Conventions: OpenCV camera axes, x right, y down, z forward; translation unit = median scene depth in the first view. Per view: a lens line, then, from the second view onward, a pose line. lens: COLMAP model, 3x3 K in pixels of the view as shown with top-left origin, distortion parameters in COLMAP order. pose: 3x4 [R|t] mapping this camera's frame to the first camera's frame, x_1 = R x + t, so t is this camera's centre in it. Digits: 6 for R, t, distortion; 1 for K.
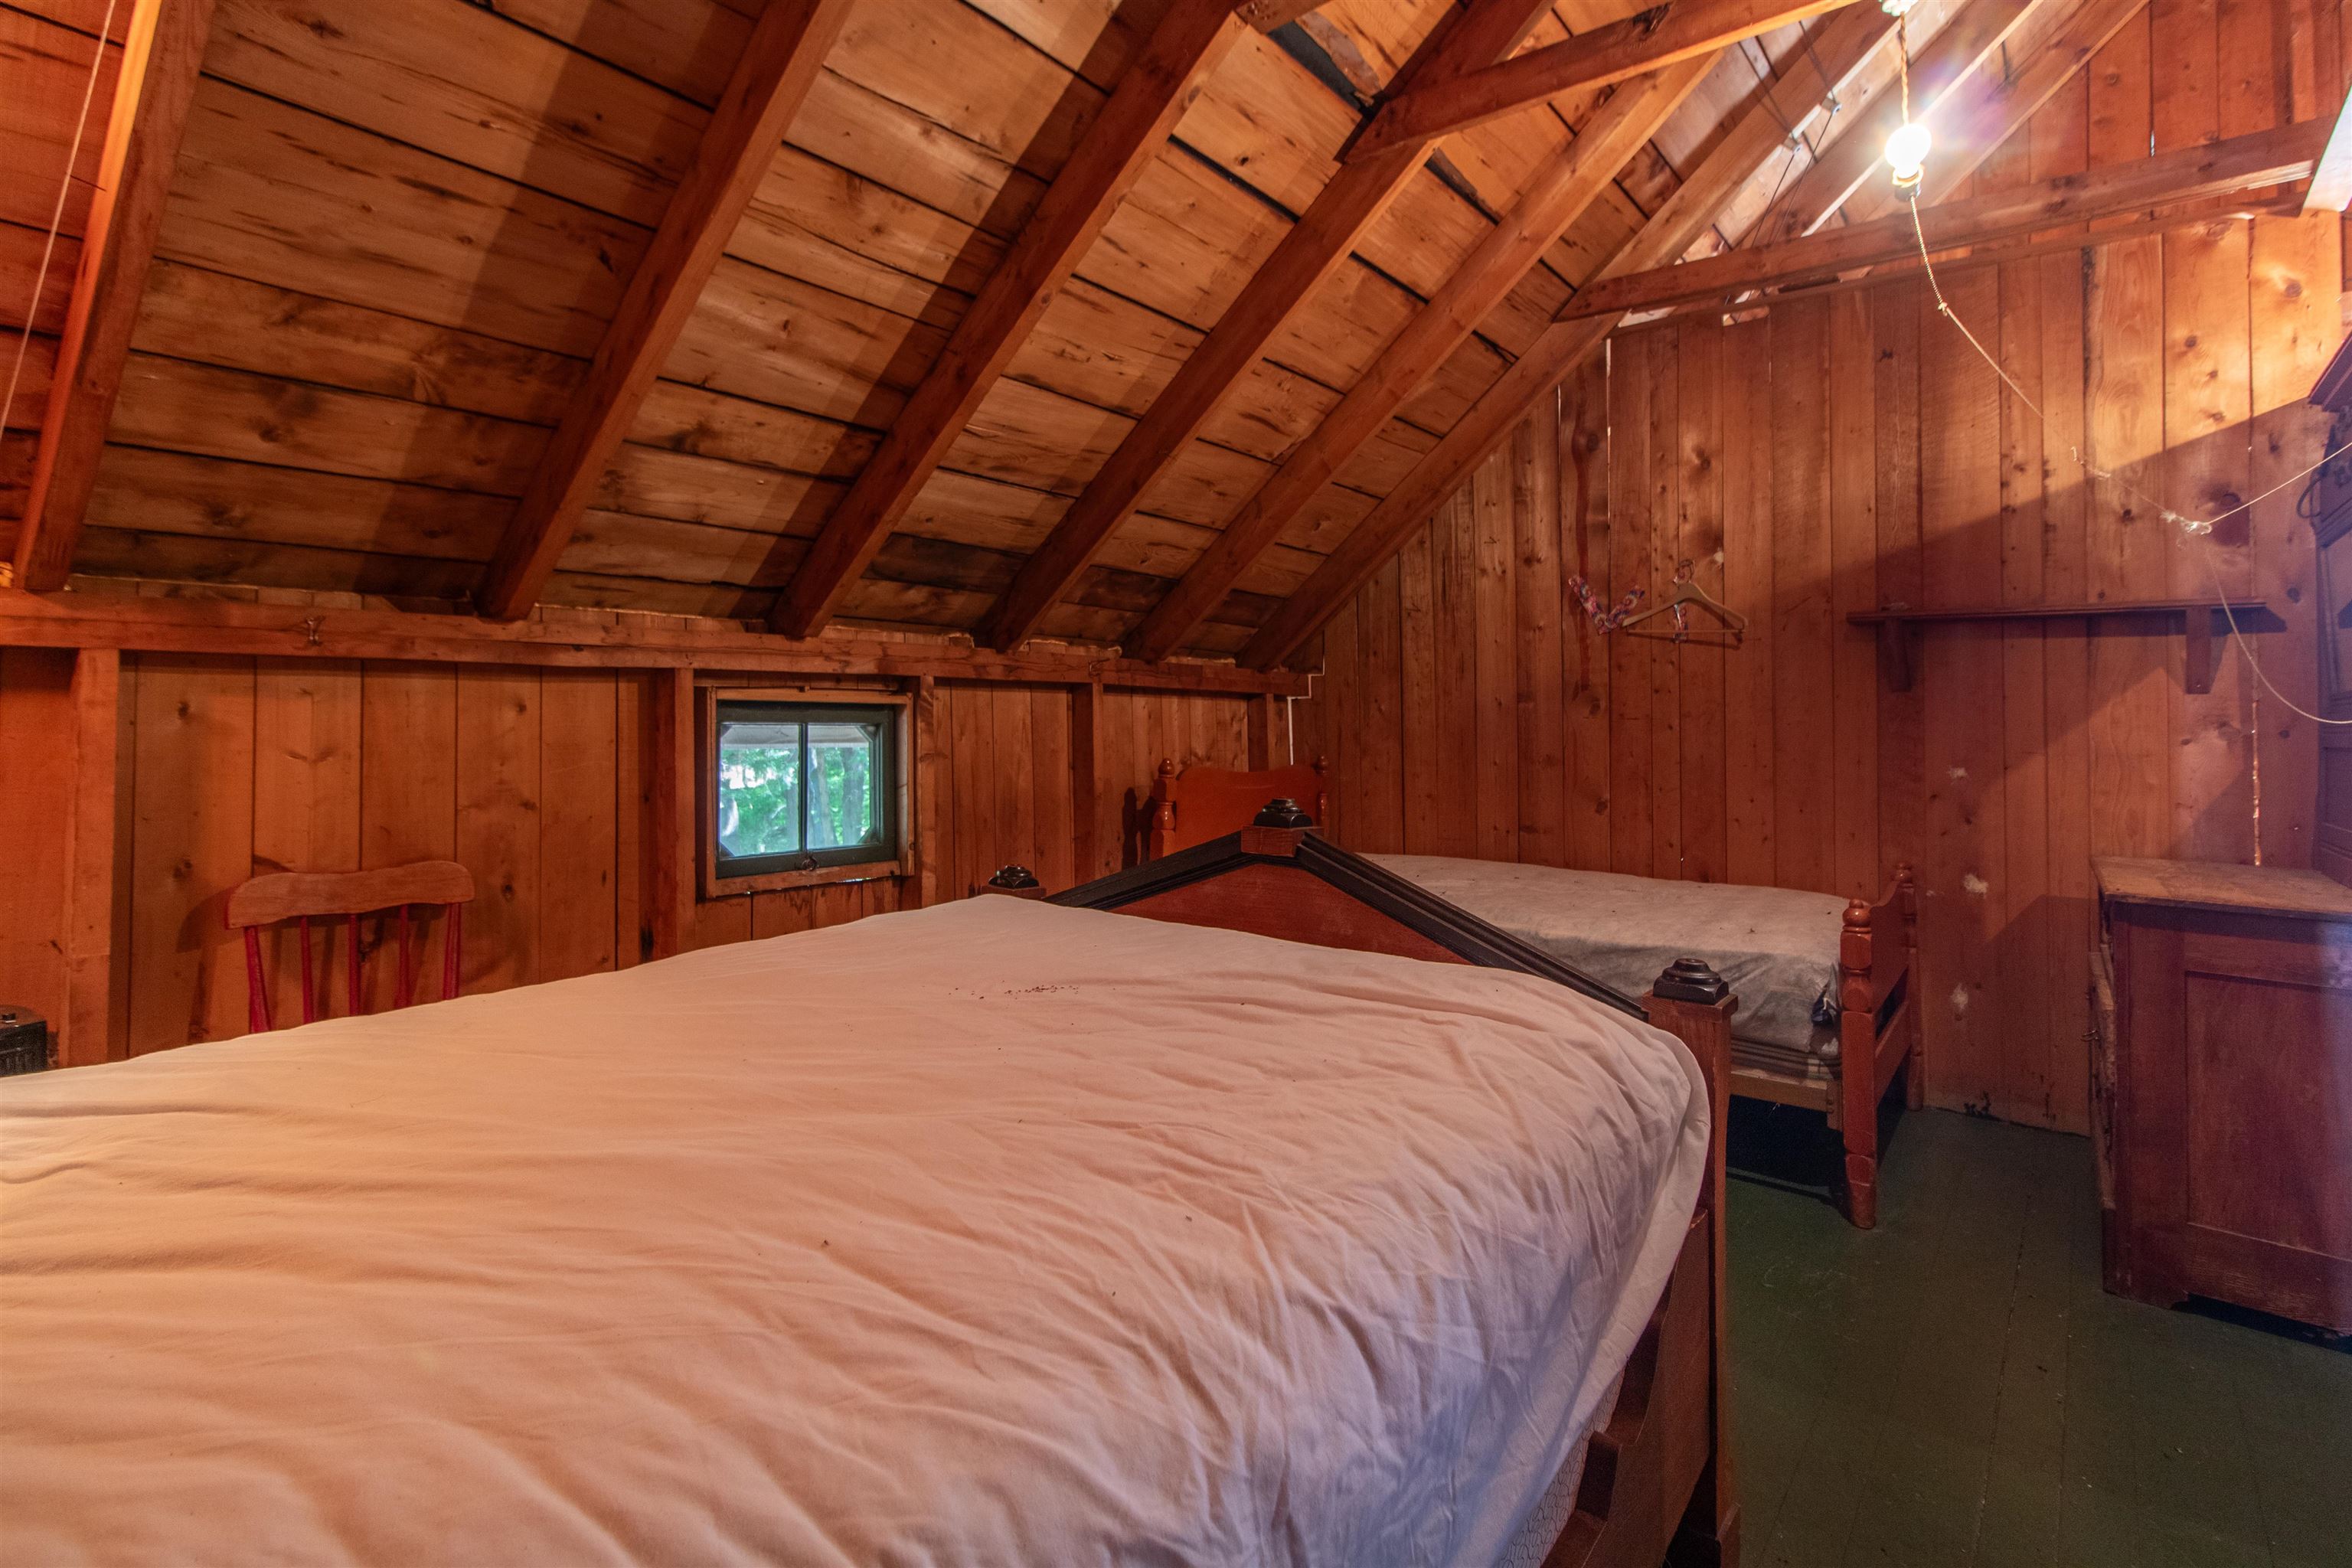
lens RADIAL K [[1073.0, 0, 1192.9], [0, 1073.0, 705.6], [0, 0, 1]] dist [-0.001769, 0.001689]
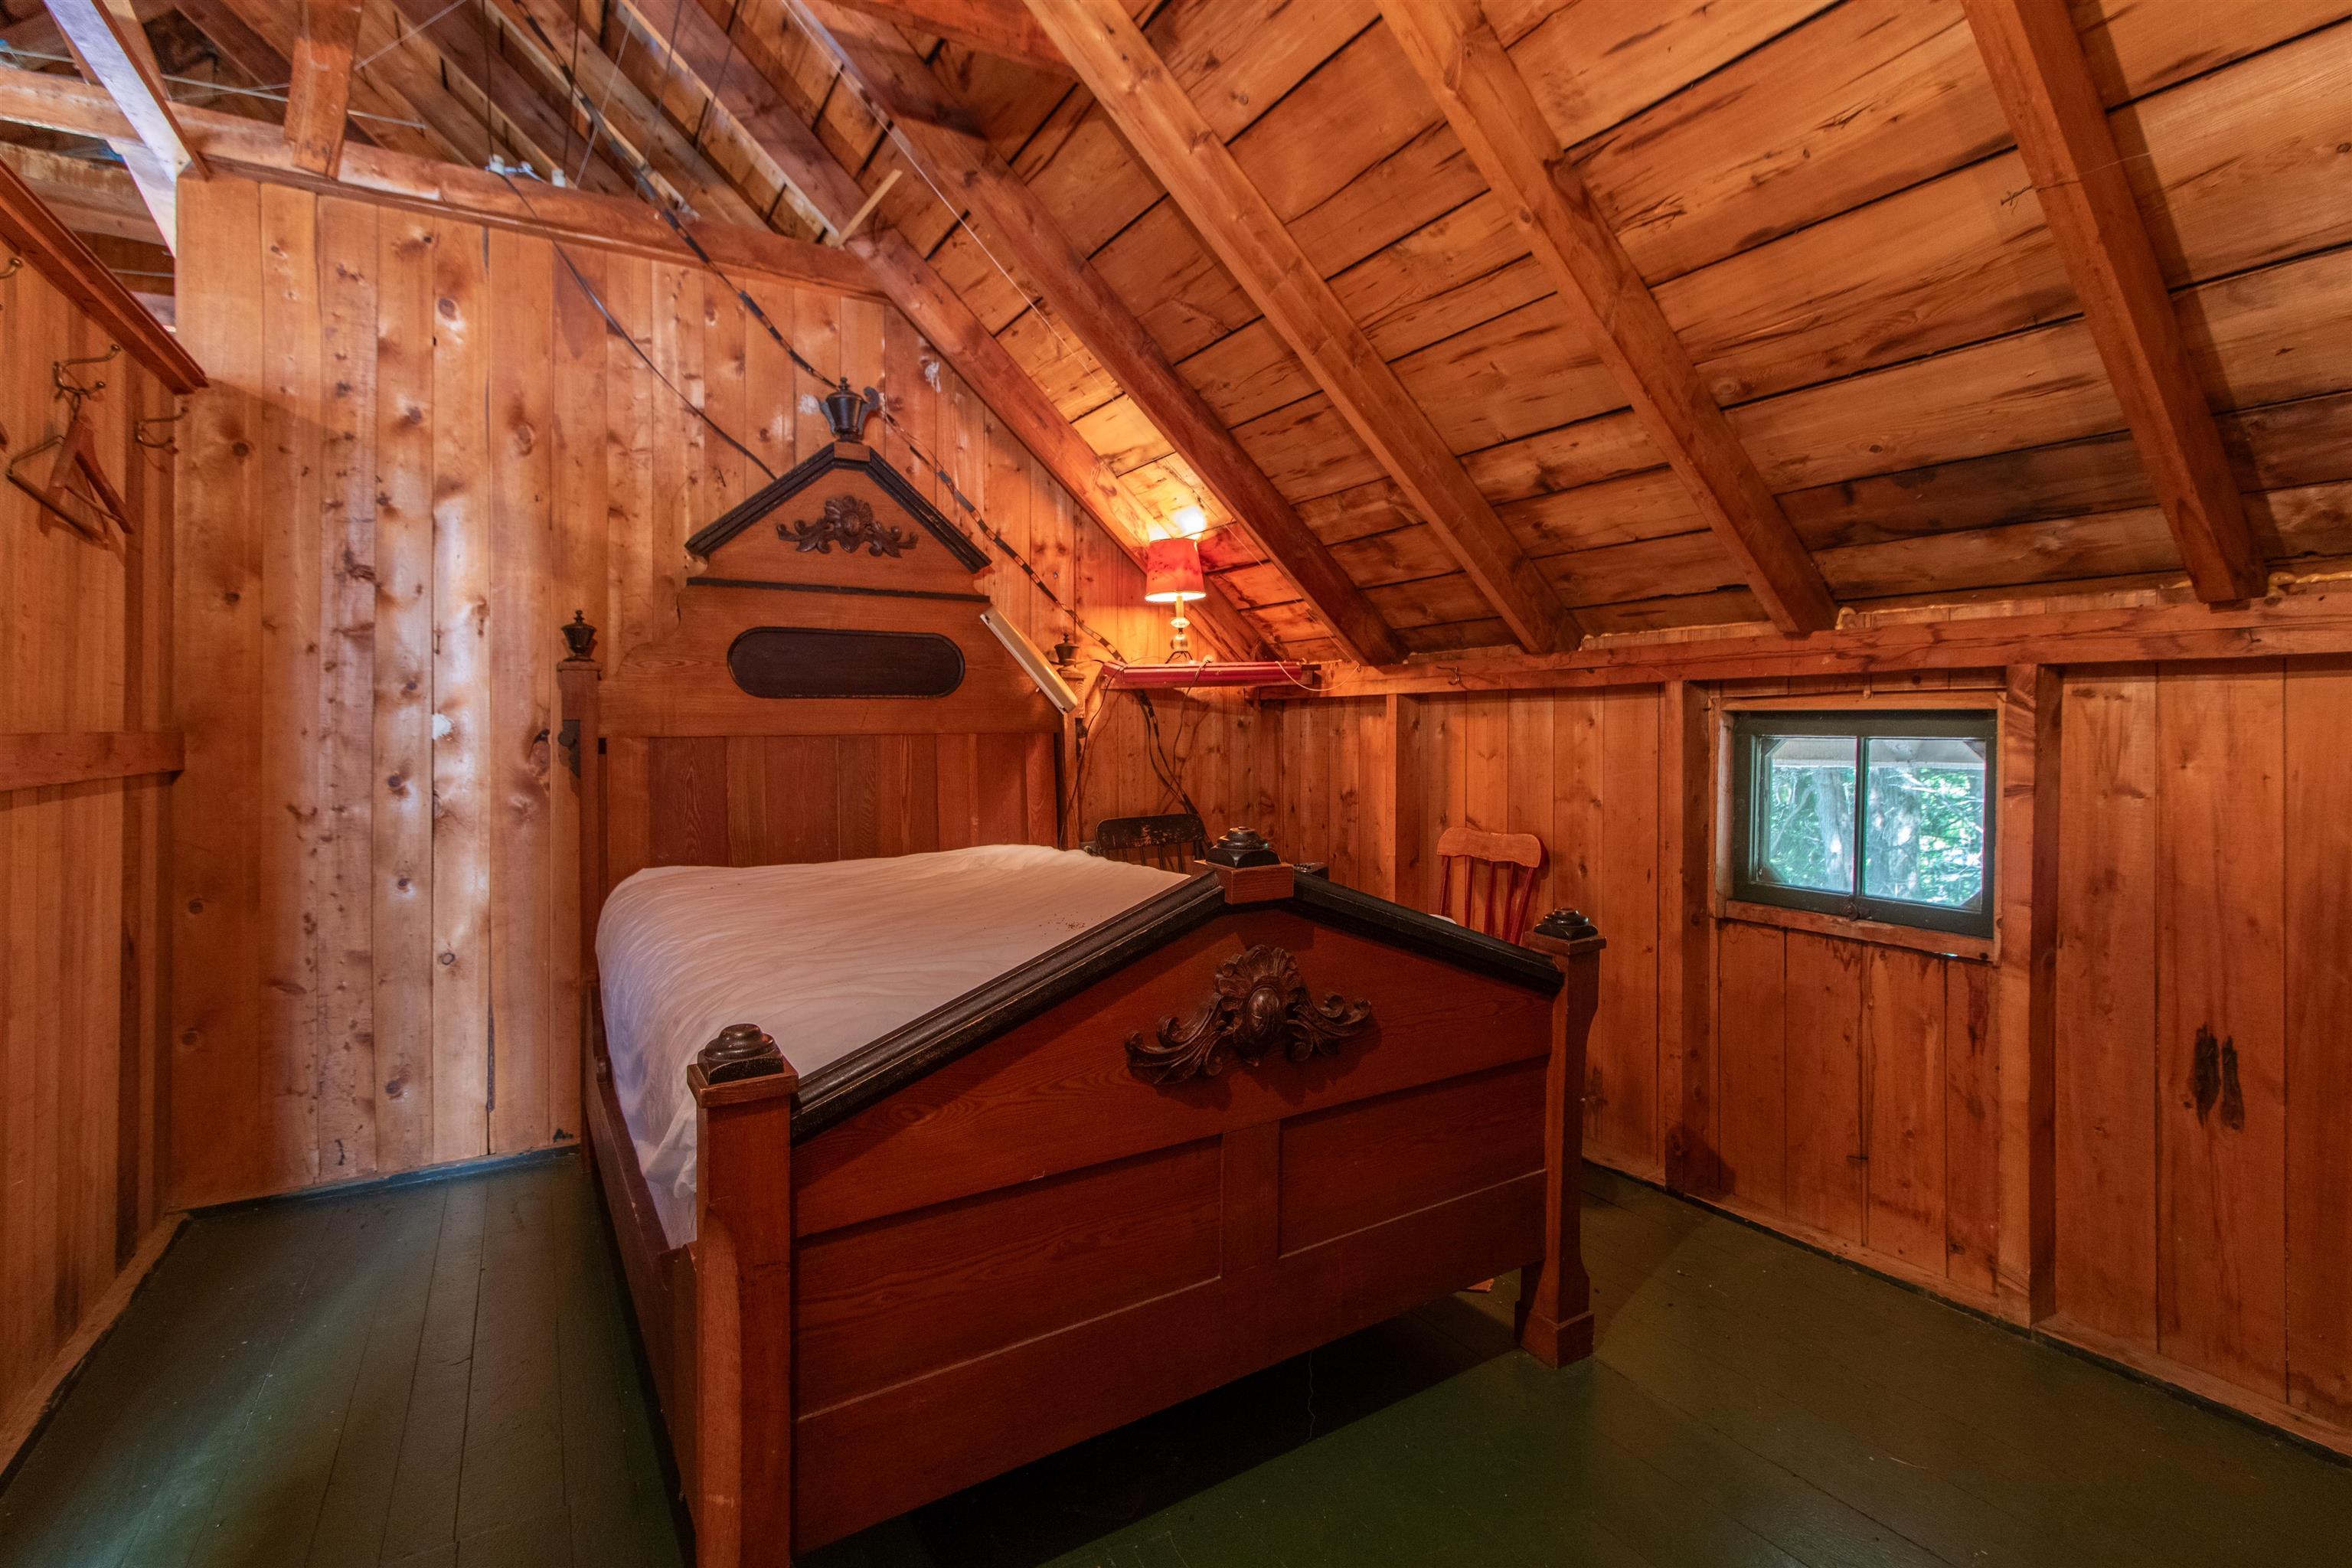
lens RADIAL K [[1073.0, 0, 1202.5], [0, 1073.0, 737.6], [0, 0, 1]] dist [-0.001769, 0.001689]
pose [[-0.305133, 0.008153, -0.952275, 0.578996], [0.014744, 0.999884, 0.003837, 0.007321], [0.952196, -0.012869, -0.305218, 0.818106]]
